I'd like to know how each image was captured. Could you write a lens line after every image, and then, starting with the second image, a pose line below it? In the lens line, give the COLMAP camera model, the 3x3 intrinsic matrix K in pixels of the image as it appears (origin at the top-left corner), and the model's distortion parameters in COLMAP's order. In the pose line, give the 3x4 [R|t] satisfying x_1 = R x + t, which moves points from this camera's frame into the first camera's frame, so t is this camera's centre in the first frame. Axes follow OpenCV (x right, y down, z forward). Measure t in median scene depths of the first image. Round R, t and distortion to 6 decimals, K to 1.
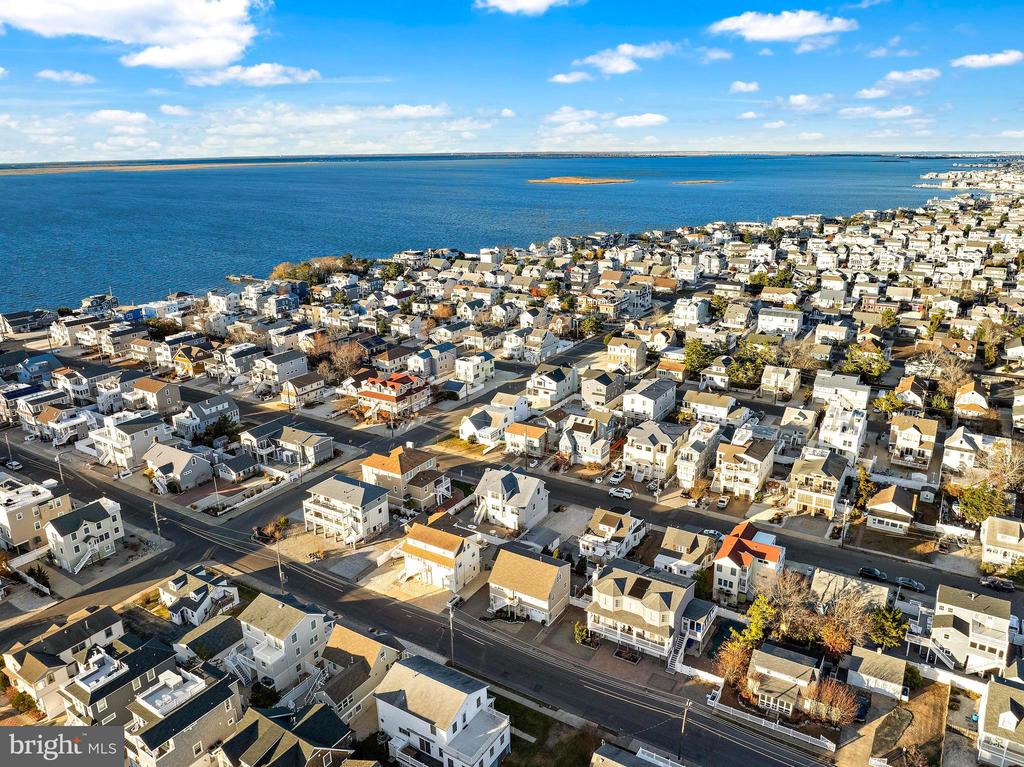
lens RADIAL K [[731.3, 0, 512.0], [0, 731.3, 383.5], [0, 0, 1]] dist [-0.034891, -0.002935]
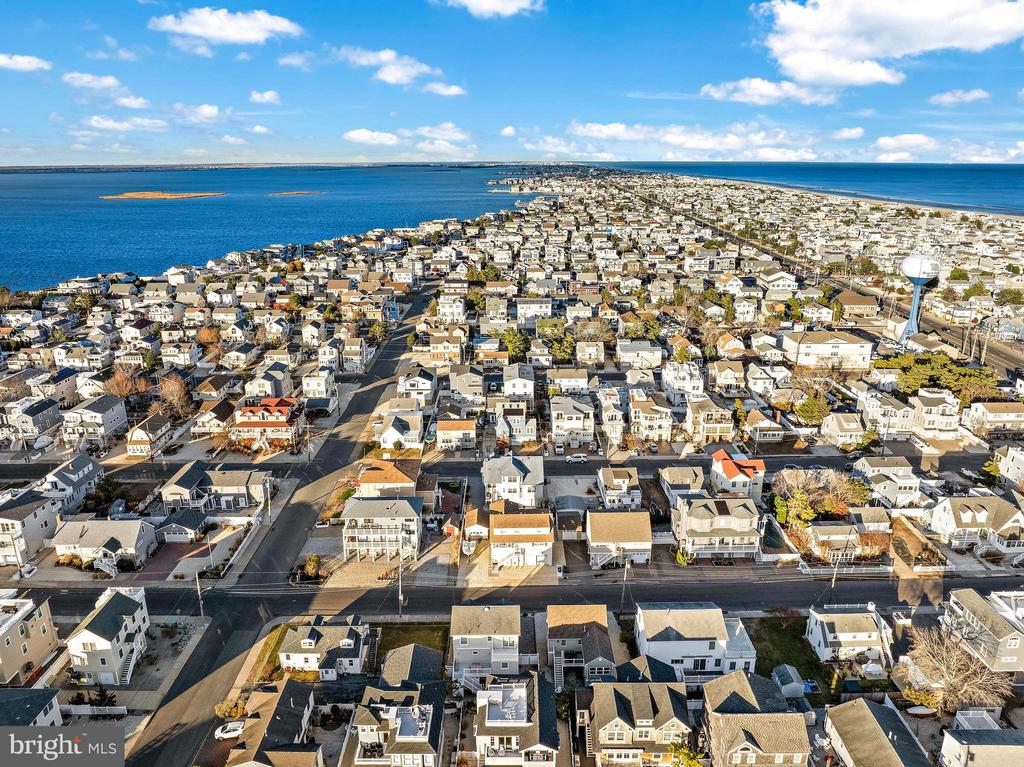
lens RADIAL K [[723.2, 0, 512.0], [0, 723.2, 383.5], [0, 0, 1]] dist [-0.037254, -0.001878]
pose [[0.844332, -0.150756, 0.514175, -0.422746], [0.156716, 0.987123, 0.032079, -0.015251], [-0.512390, 0.053494, 0.857085, 0.063928]]
